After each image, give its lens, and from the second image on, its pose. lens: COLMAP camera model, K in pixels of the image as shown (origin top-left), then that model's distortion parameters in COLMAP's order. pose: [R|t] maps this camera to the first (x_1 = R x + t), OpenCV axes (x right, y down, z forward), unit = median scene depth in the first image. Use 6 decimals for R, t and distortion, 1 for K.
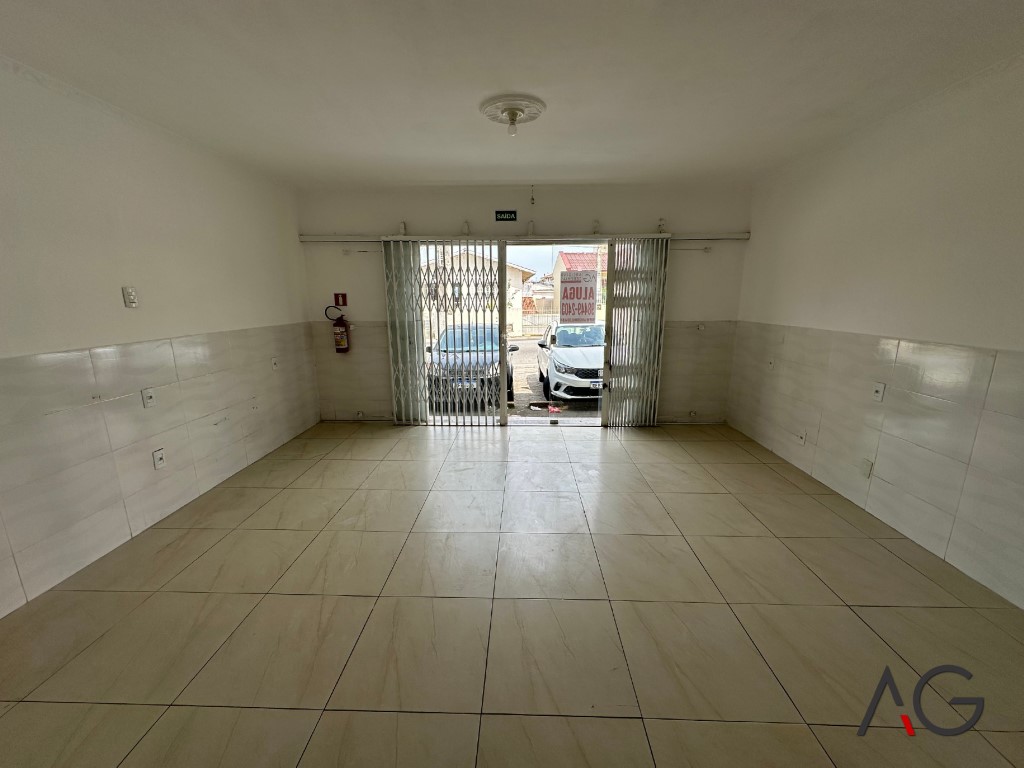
lens RADIAL K [[409.3, 0, 513.0], [0, 409.3, 383.3], [0, 0, 1]] dist [0.000677, 0.000074]
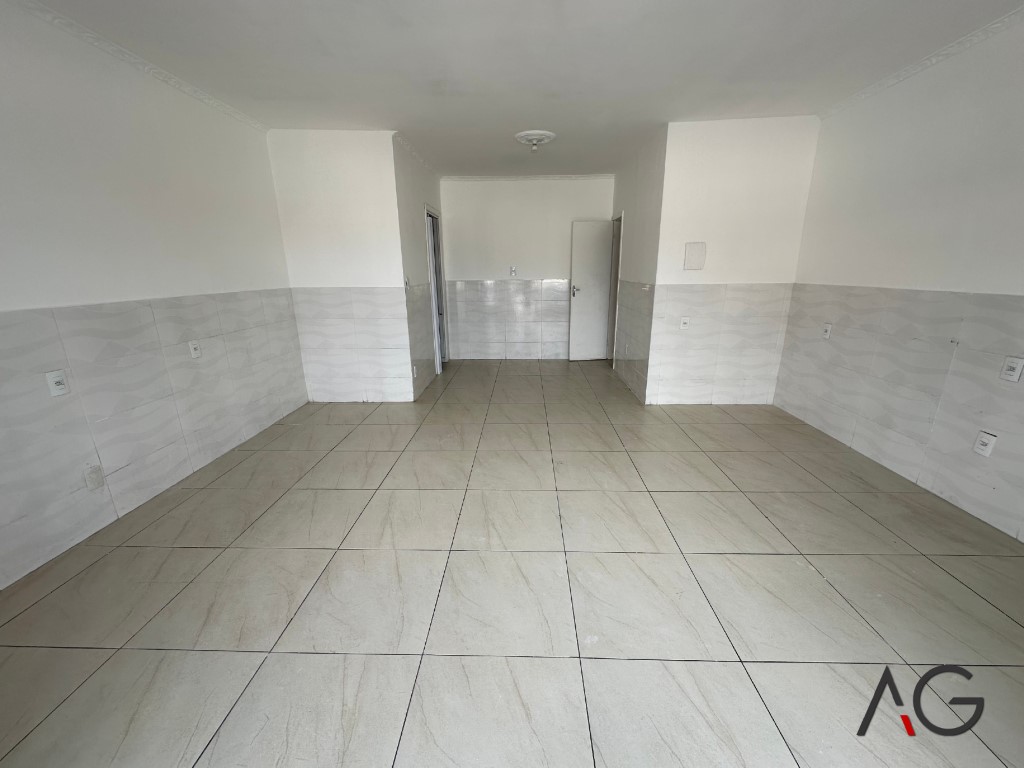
lens RADIAL K [[409.3, 0, 509.4], [0, 409.3, 387.9], [0, 0, 1]] dist [0.000677, 0.000074]
pose [[-0.999845, 0.012758, 0.012145, 0.039522], [0.017008, 0.878525, 0.477394, -0.192847], [-0.004579, 0.477526, -0.878606, 1.021069]]
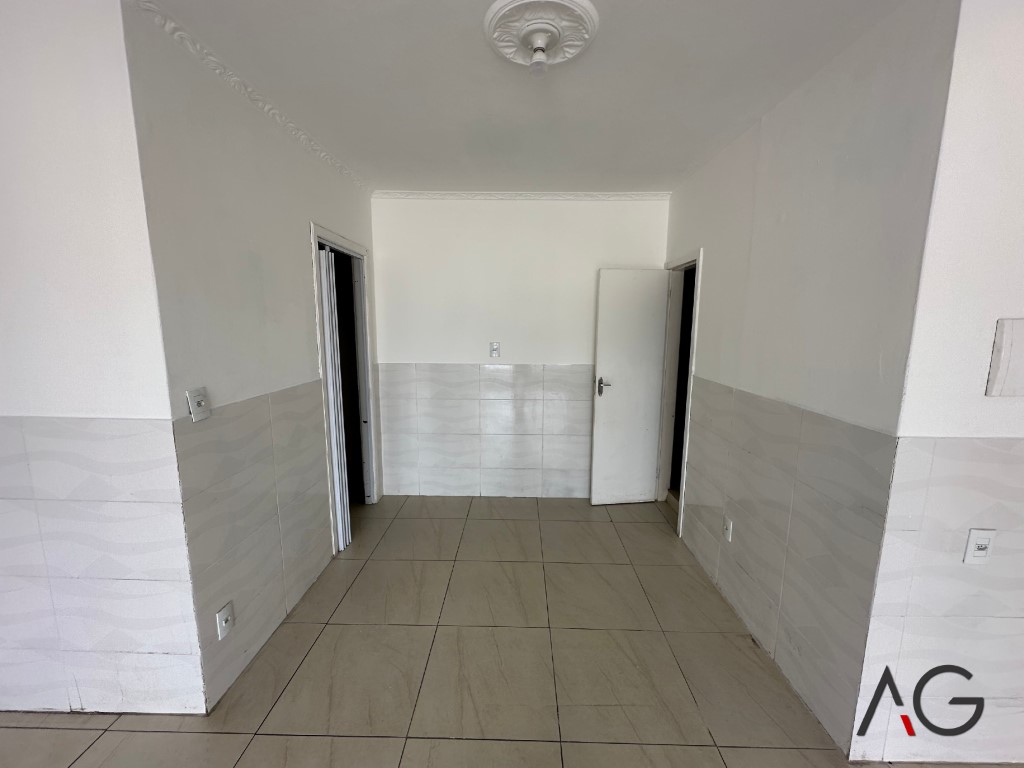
lens RADIAL K [[409.3, 0, 511.4], [0, 409.3, 385.0], [0, 0, 1]] dist [0.000677, 0.000074]
pose [[-0.999961, -0.001361, -0.008776, 0.014331], [-0.004387, 0.934919, 0.354833, -0.102461], [0.007722, 0.354858, -0.934888, 0.415872]]
